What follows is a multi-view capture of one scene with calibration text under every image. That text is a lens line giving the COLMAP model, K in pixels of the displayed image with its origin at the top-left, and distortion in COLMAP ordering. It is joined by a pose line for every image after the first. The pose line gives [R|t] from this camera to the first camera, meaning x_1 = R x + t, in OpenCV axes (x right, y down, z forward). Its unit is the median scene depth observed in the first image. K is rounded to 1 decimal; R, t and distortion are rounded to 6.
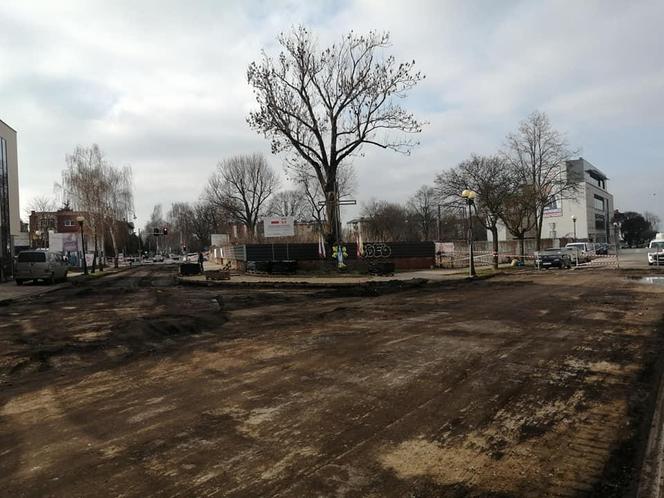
lens RADIAL K [[522.8, 0, 331.7], [0, 522.8, 250.1], [0, 0, 1]] dist [0.045840, -0.092775]
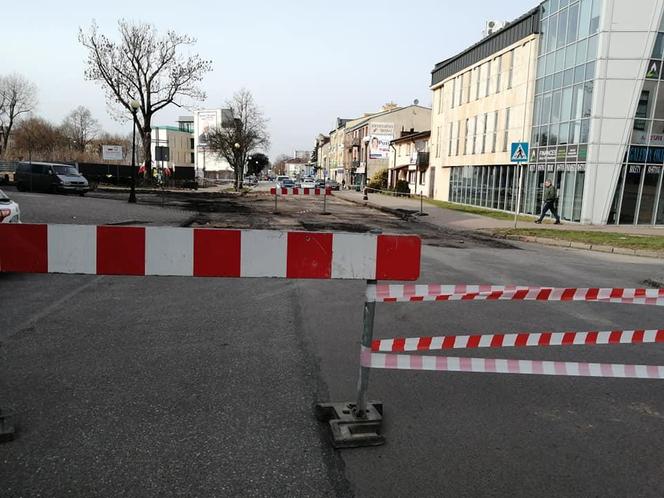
lens RADIAL K [[522.8, 0, 335.7], [0, 522.8, 249.1], [0, 0, 1]] dist [0.045840, -0.092775]
pose [[0.747157, -0.030143, 0.663963, -0.616501], [-0.062846, 0.991291, 0.115723, 0.013423], [-0.661669, -0.128191, 0.738756, -0.522244]]
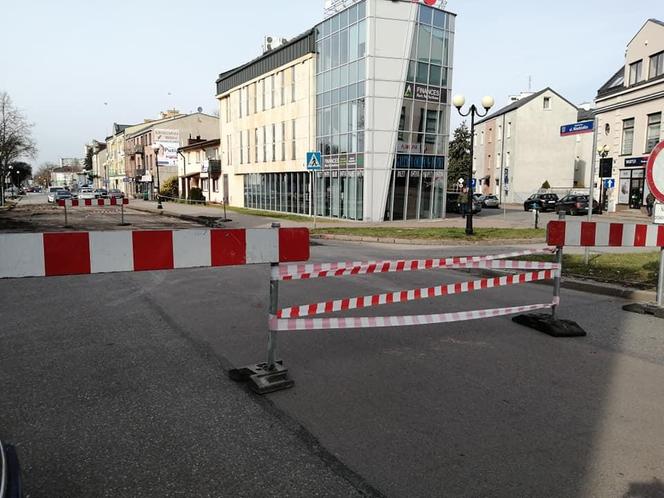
lens RADIAL K [[522.8, 0, 331.6], [0, 522.8, 251.4], [0, 0, 1]] dist [0.045840, -0.092775]
pose [[0.434562, -0.068200, 0.898056, -0.660186], [-0.027794, 0.995638, 0.089060, 0.015590], [-0.900213, -0.063663, 0.430771, -0.522640]]
